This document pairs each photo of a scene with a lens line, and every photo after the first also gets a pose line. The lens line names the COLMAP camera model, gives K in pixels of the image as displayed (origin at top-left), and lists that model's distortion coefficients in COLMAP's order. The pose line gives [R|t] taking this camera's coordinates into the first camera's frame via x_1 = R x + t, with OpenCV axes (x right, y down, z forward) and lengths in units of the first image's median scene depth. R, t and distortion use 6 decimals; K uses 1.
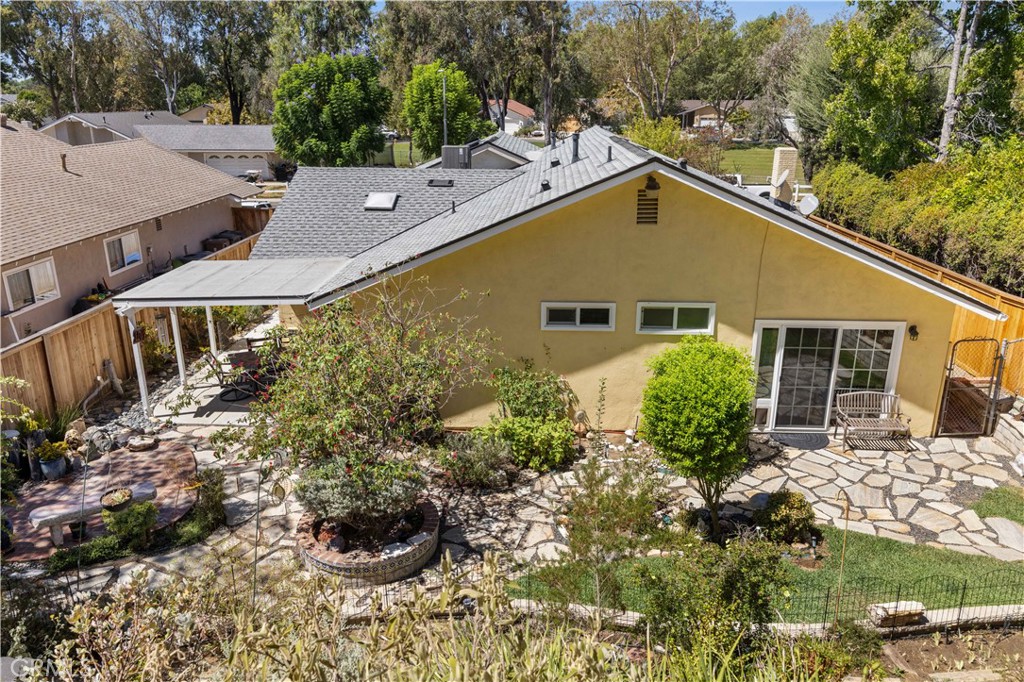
lens RADIAL K [[723.2, 0, 513.3], [0, 723.2, 323.9], [0, 0, 1]] dist [0.001058, 0.001614]
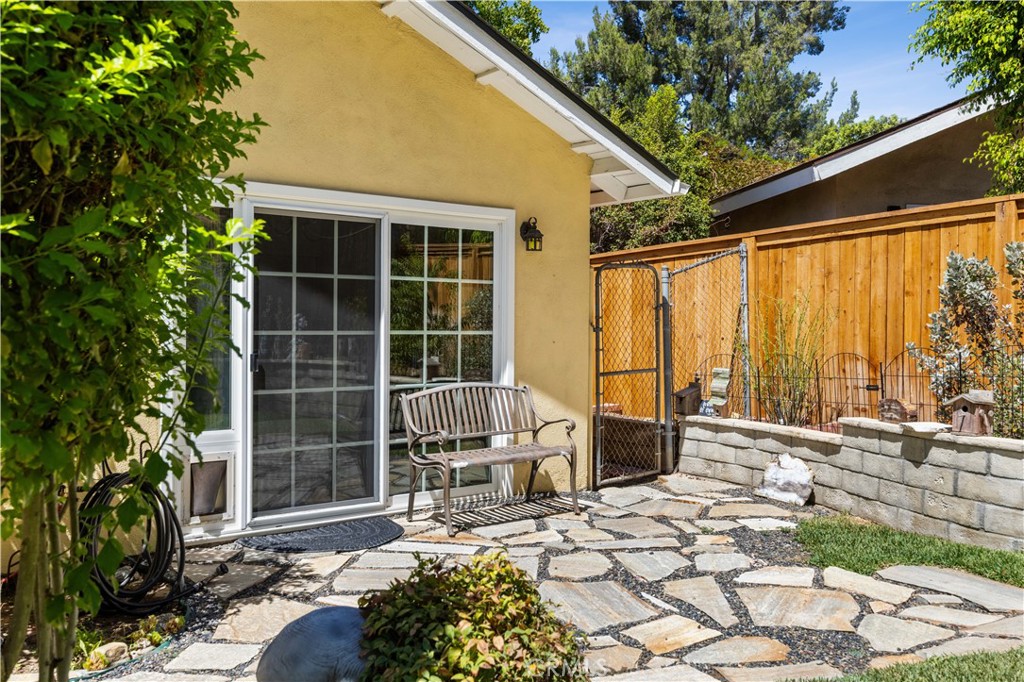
lens RADIAL K [[889.1, 0, 512.0], [0, 889.1, 341.0], [0, 0, 1]] dist [-0.008886, -0.002343]
pose [[0.751776, -0.004627, 0.659402, 0.186395], [0.186940, 0.960446, -0.206388, 0.175138], [-0.632365, 0.278426, 0.722906, 0.619976]]
